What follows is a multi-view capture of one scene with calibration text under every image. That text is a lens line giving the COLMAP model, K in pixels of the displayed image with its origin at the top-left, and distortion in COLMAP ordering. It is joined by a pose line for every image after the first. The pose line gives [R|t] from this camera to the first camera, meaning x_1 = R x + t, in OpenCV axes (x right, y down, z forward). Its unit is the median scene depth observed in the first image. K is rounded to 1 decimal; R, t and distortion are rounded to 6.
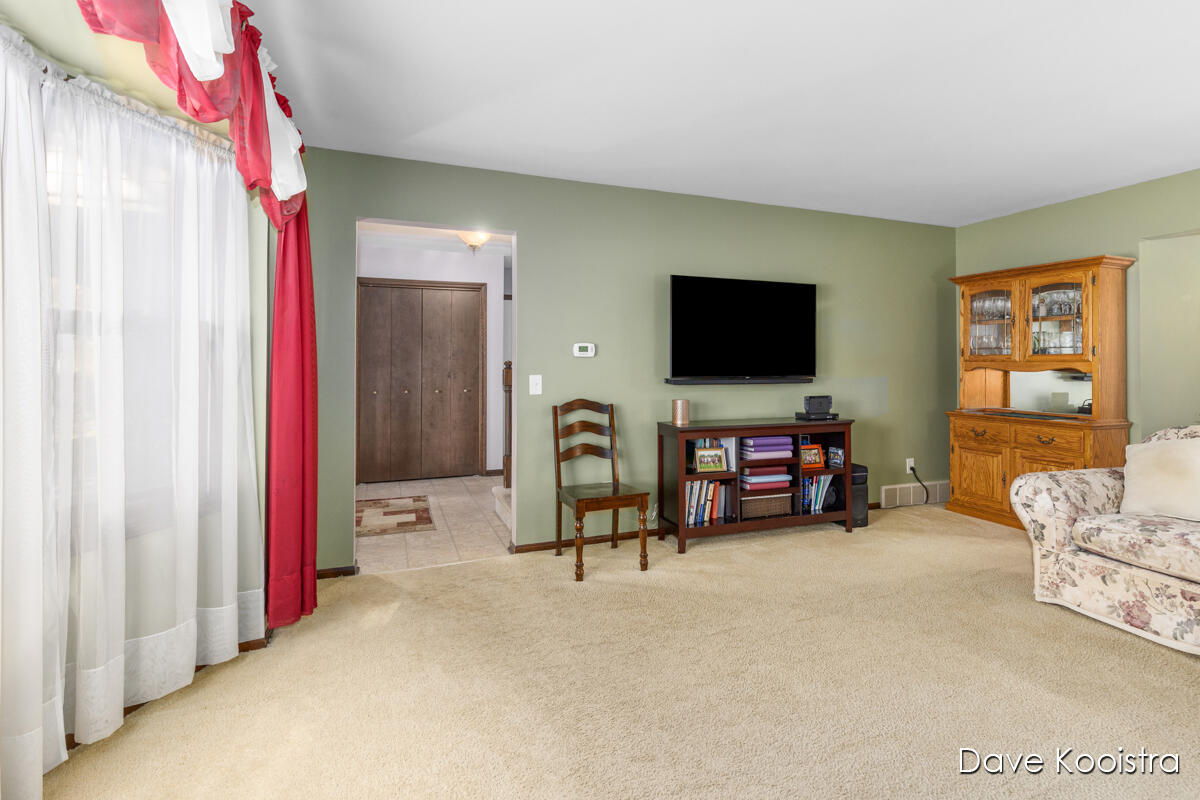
lens RADIAL K [[552.4, 0, 605.0], [0, 552.4, 362.2], [0, 0, 1]] dist [-0.000059, -0.000521]
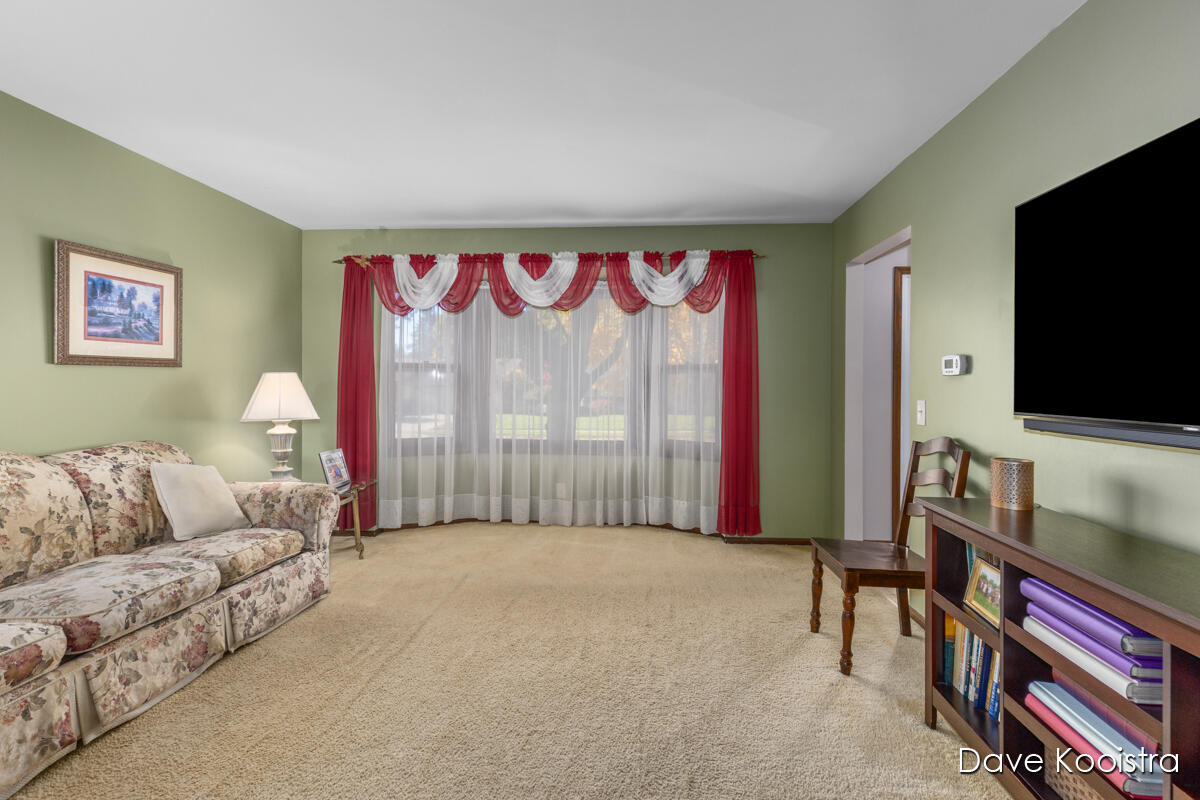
lens RADIAL K [[558.1, 0, 607.3], [0, 558.1, 382.3], [0, 0, 1]] dist [-0.000413, -0.000407]
pose [[-0.419074, -0.003811, -0.907944, 0.750059], [-0.001820, 0.999993, -0.003357, 0.002421], [0.907950, 0.000245, -0.419078, 0.896382]]
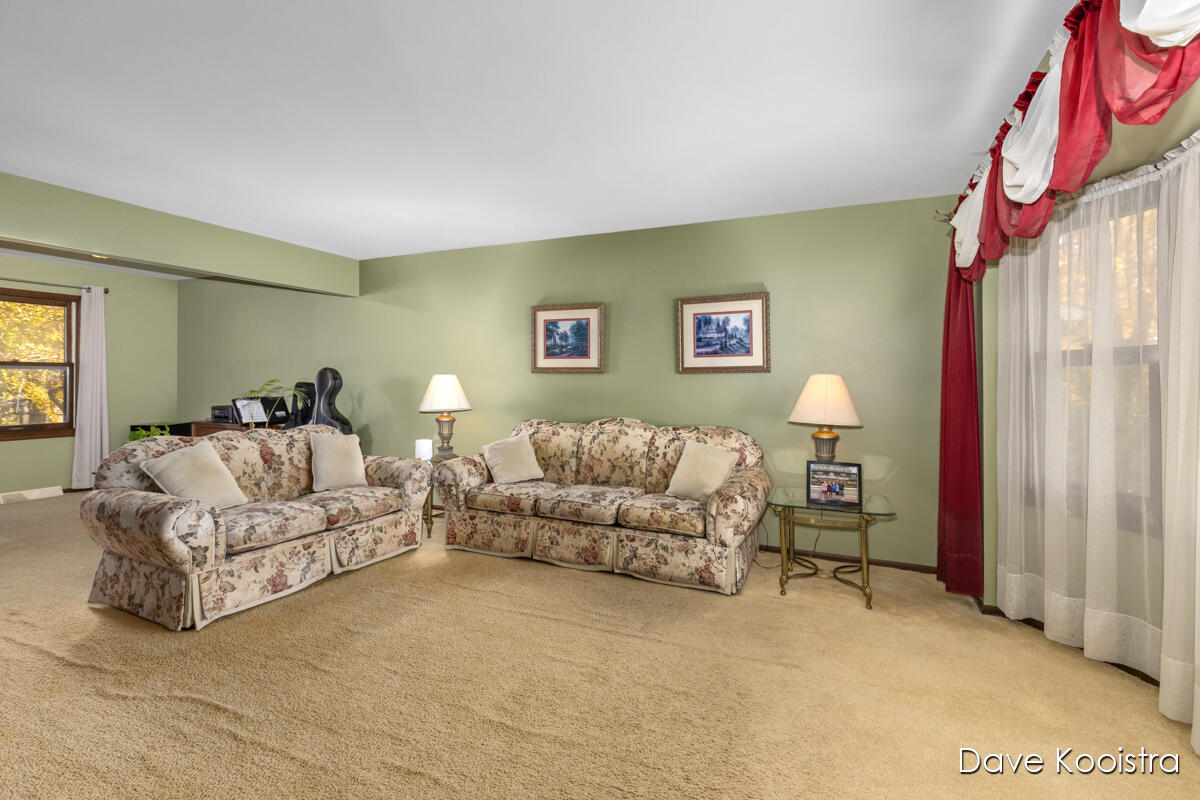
lens RADIAL K [[542.2, 0, 613.3], [0, 542.2, 383.0], [0, 0, 1]] dist [-0.001274, -0.000644]
pose [[-0.714824, -0.002792, 0.699299, -0.288404], [-0.006425, 0.999976, -0.002575, 0.001991], [-0.699275, -0.006334, -0.714824, 0.880354]]
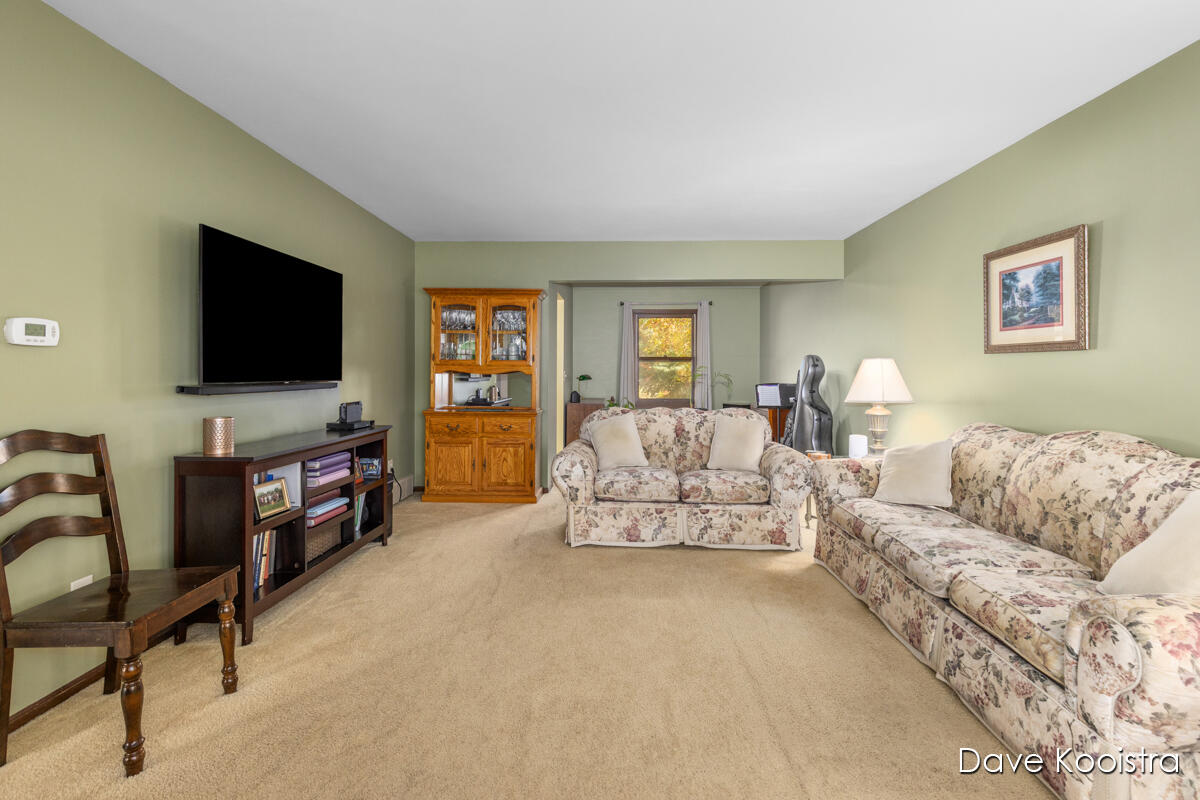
lens RADIAL K [[550.5, 0, 599.5], [0, 550.5, 376.6], [0, 0, 1]] dist [0.002146, -0.000075]
pose [[0.381871, -0.006761, 0.924191, -0.301817], [-0.008751, 0.999902, 0.010930, 0.008344], [-0.924174, -0.012261, 0.381775, 0.334931]]
